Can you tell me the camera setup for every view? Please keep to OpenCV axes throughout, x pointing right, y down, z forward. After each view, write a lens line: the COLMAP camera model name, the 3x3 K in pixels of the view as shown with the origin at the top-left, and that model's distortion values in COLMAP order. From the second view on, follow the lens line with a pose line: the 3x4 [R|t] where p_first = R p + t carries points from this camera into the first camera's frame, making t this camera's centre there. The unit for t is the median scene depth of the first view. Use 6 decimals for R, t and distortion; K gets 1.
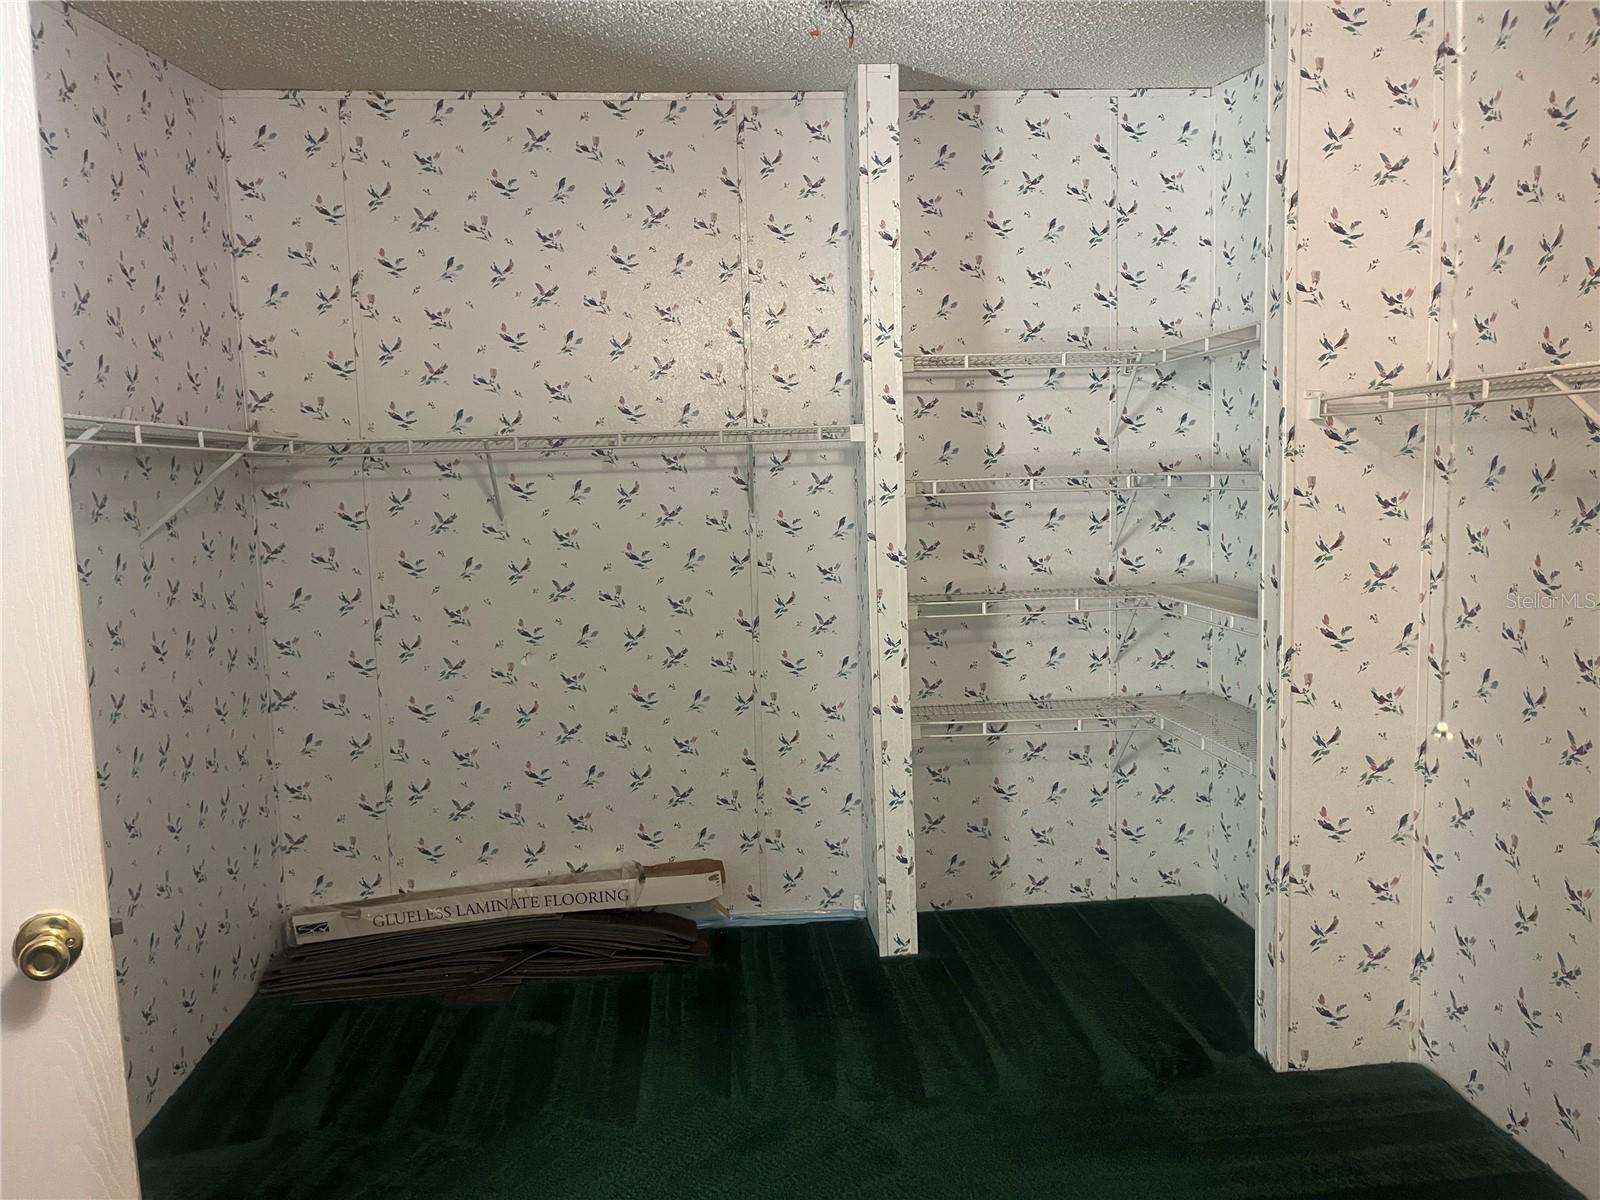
lens RADIAL K [[1204.3, 0, 799.5], [0, 1204.3, 600.8], [0, 0, 1]] dist [0.051367, -0.079114]
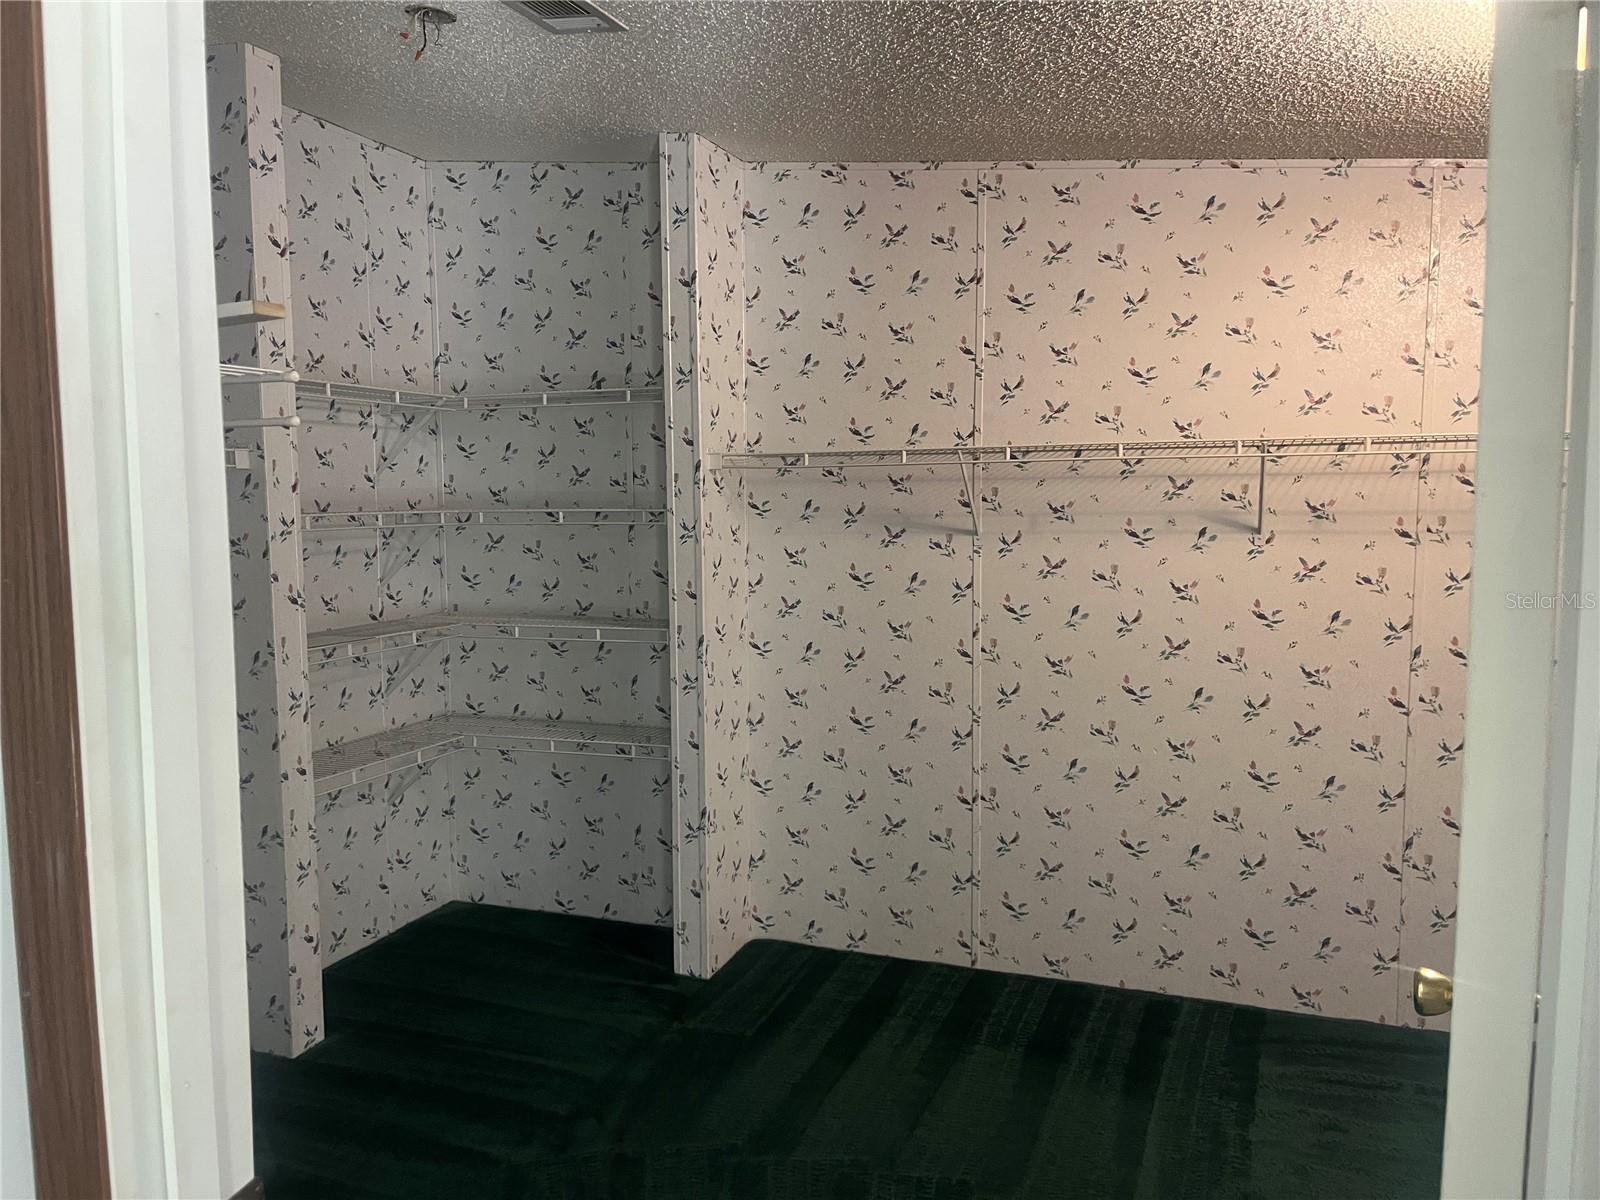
lens RADIAL K [[1204.3, 0, 756.9], [0, 1204.3, 605.9], [0, 0, 1]] dist [0.051367, -0.079114]
pose [[0.455141, -0.062621, 0.888215, -0.526517], [0.098219, 0.994967, 0.019818, -0.015178], [-0.884986, 0.078220, 0.459001, 0.267696]]
